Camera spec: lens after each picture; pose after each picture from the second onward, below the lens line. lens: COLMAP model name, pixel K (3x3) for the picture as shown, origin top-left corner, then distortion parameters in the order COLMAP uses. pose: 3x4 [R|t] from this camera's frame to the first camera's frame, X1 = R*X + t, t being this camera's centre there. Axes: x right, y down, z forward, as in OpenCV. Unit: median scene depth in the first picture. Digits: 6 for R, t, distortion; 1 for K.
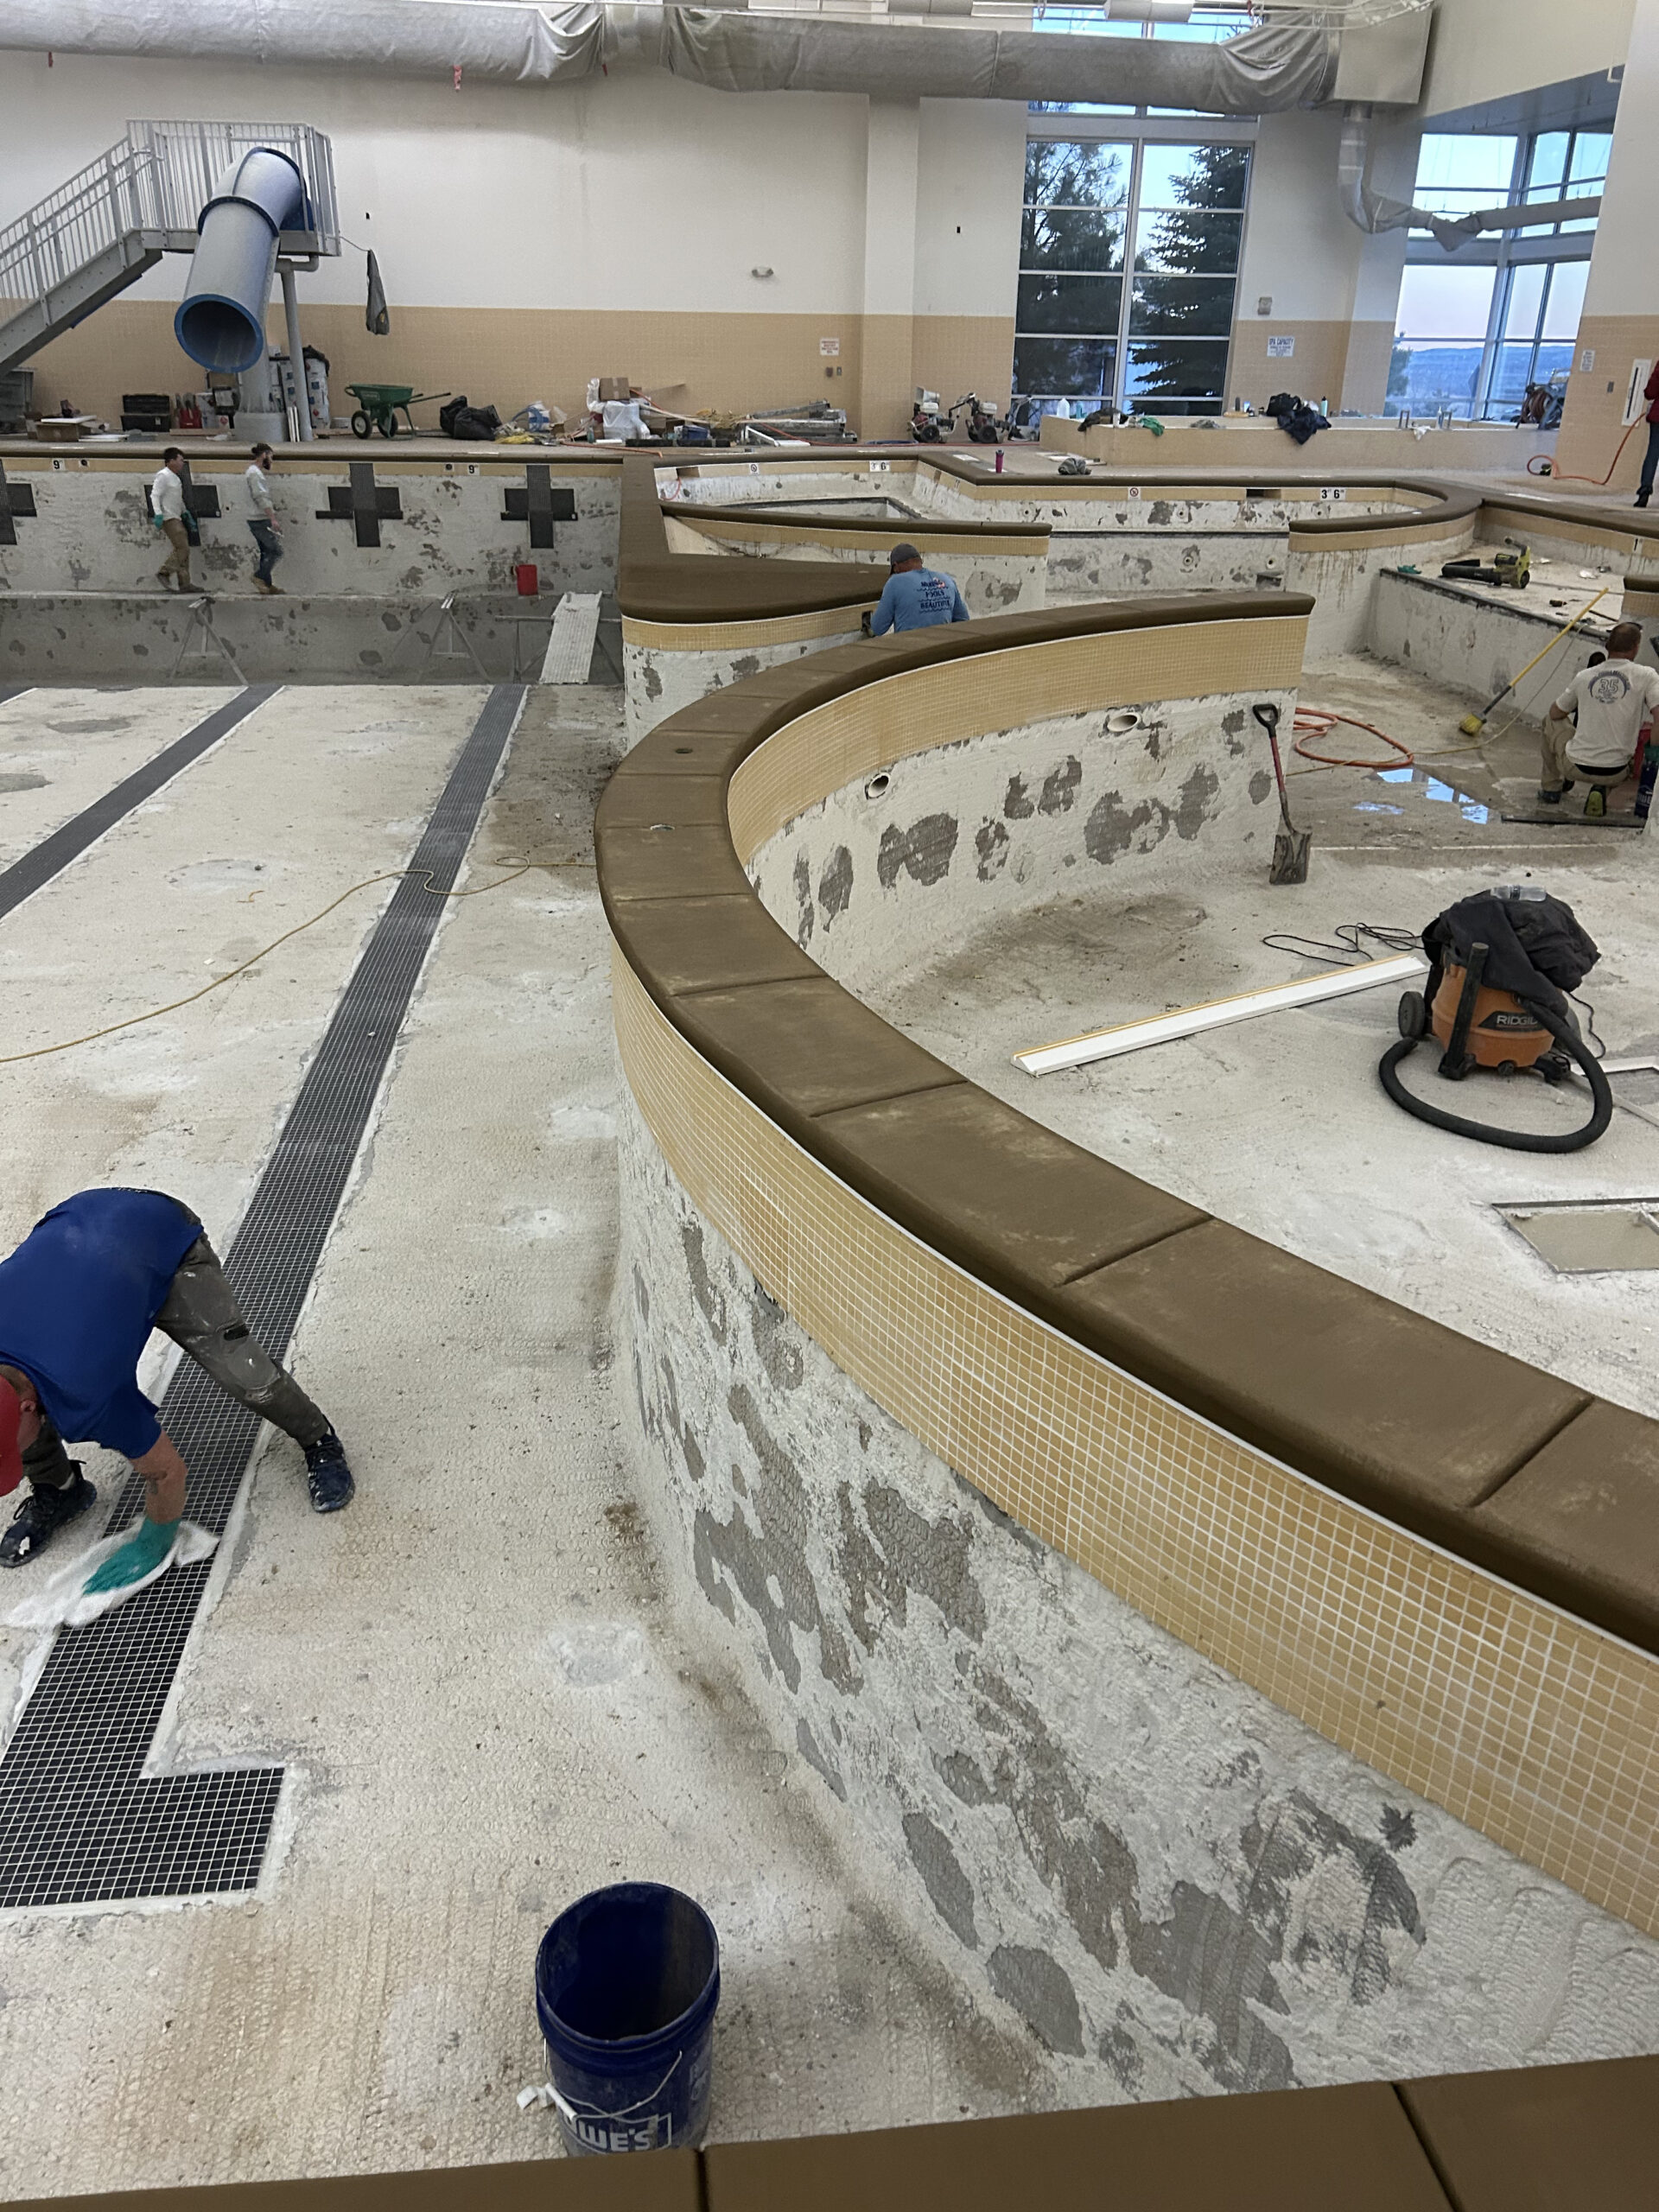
lens RADIAL K [[1665.7, 0, 824.7], [0, 1665.7, 1107.8], [0, 0, 1]] dist [0.002095, -0.002712]
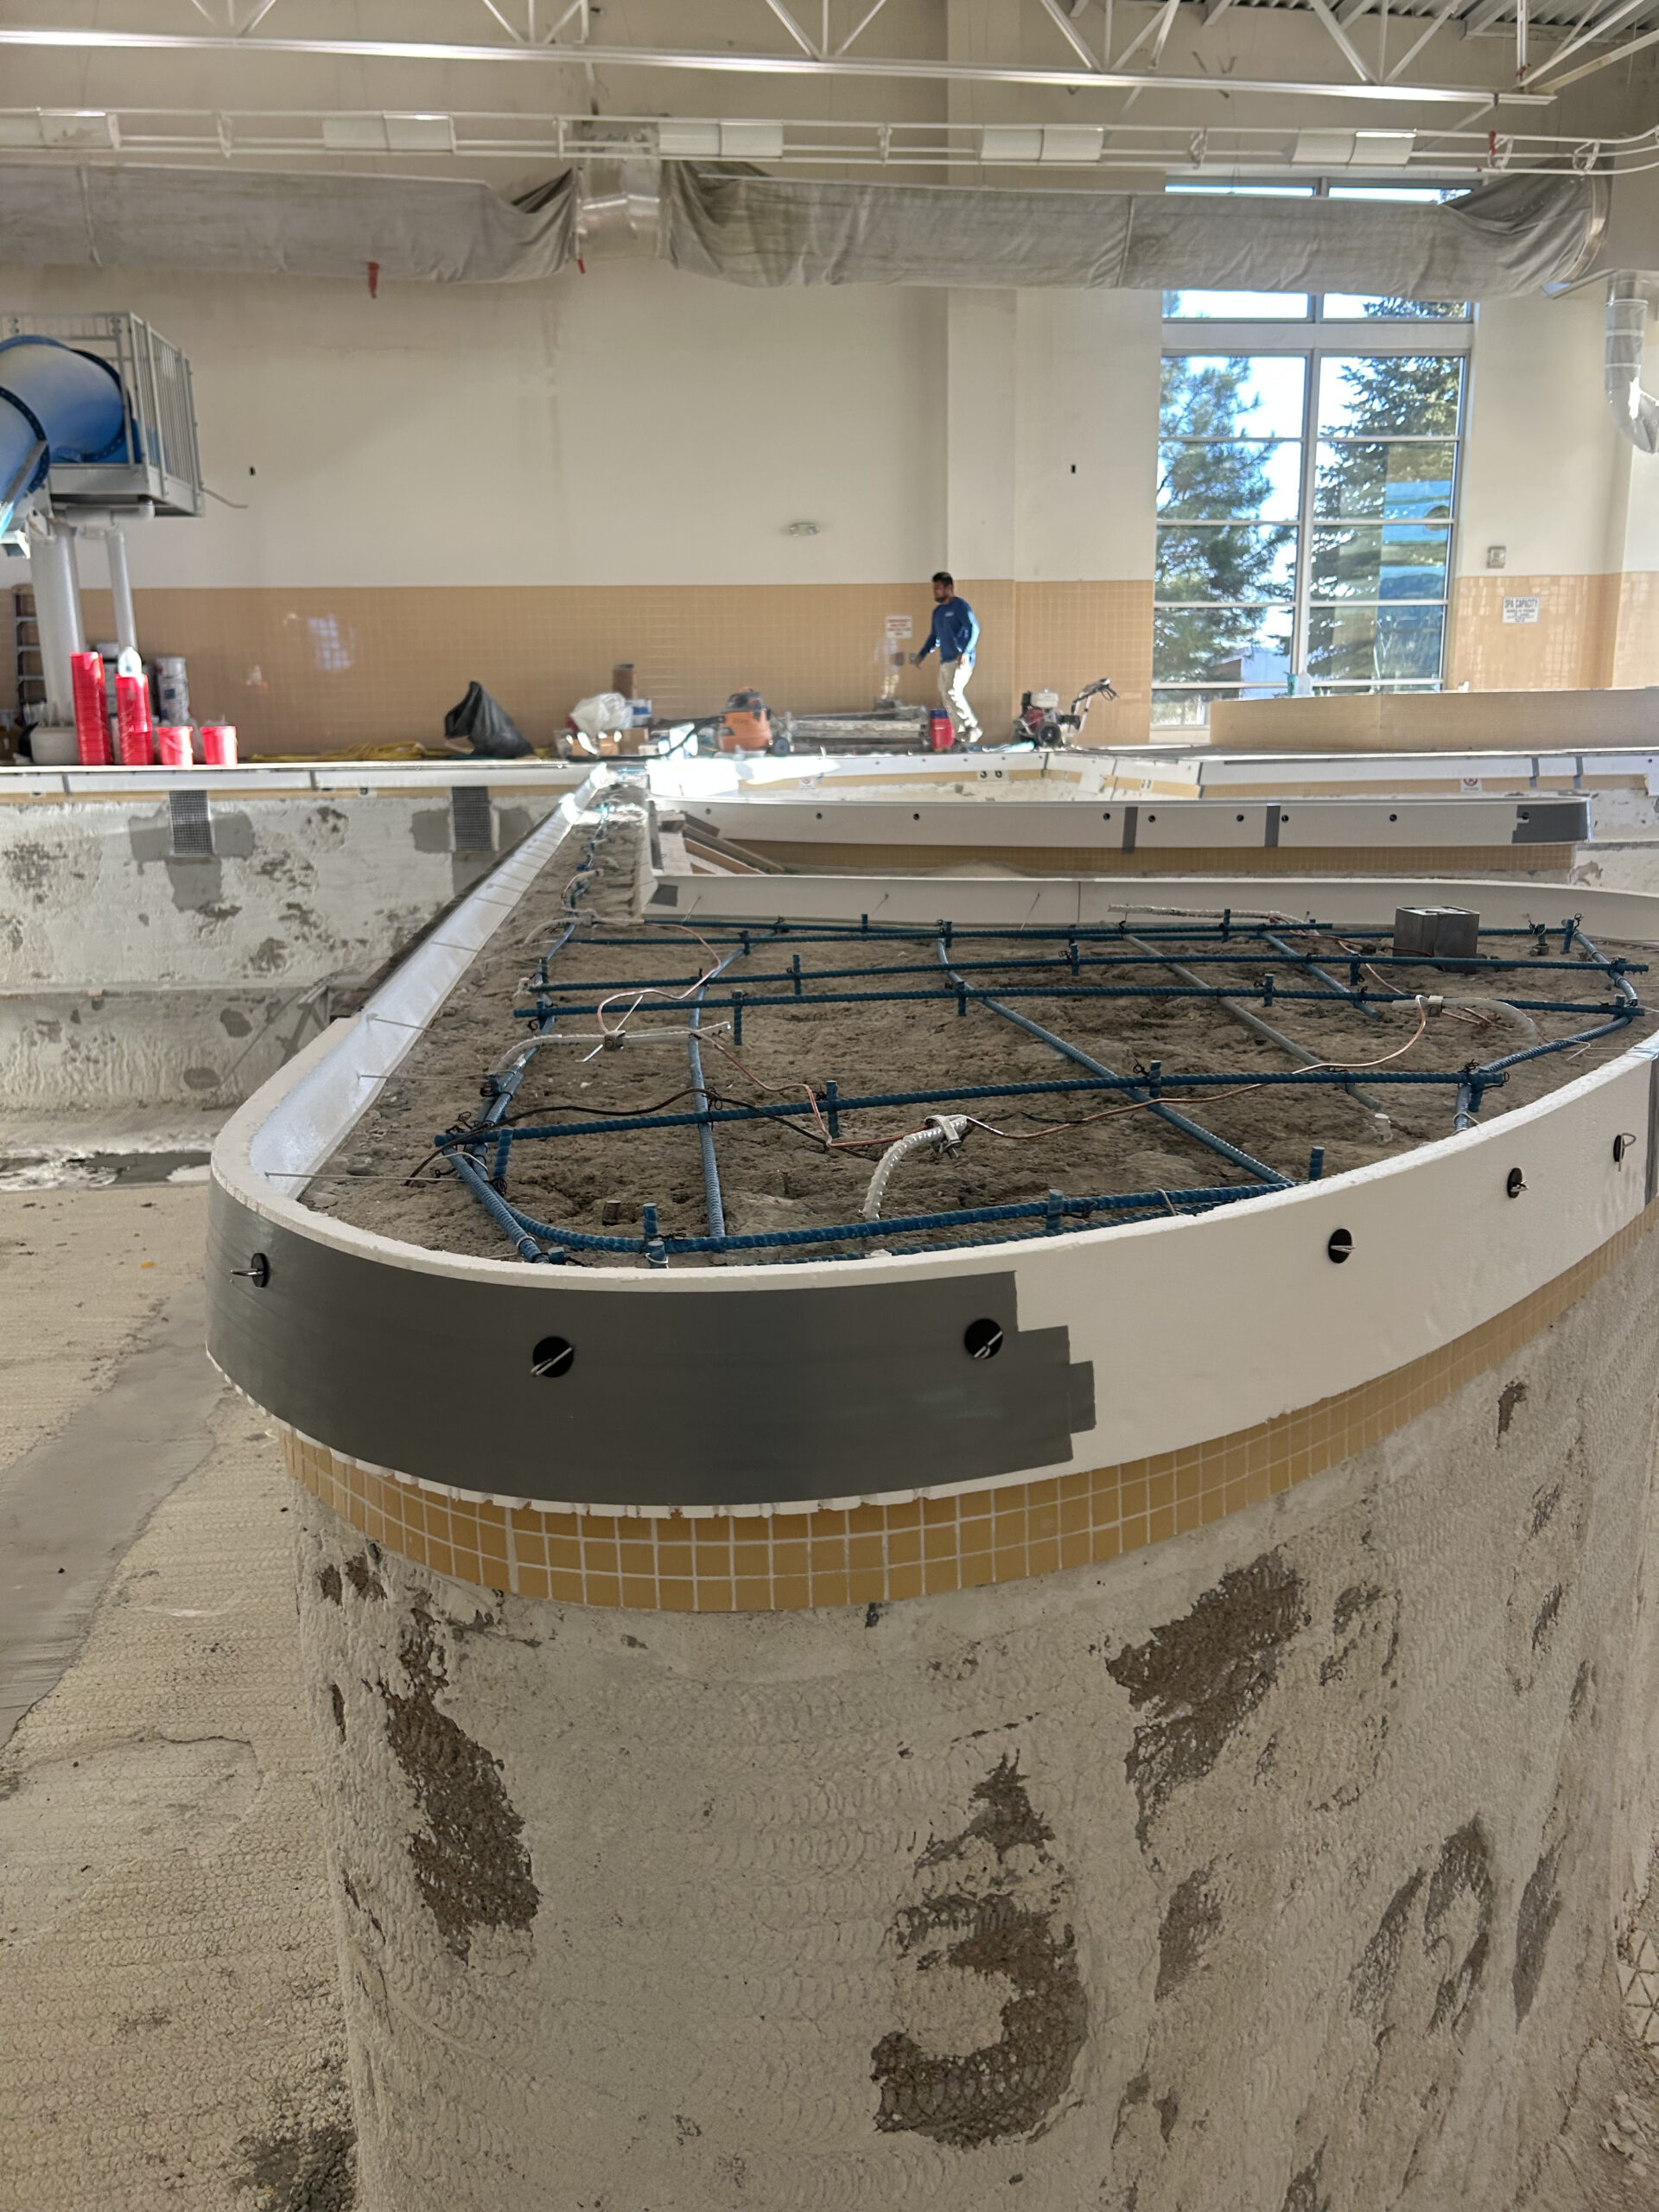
lens RADIAL K [[1665.7, 0, 831.1], [0, 1665.7, 1107.4], [0, 0, 1]] dist [0.002095, -0.002712]
pose [[0.999562, -0.029237, -0.004472, -0.053566], [0.027723, 0.978816, -0.202857, -0.201923], [0.010309, 0.202644, 0.979198, 0.626260]]
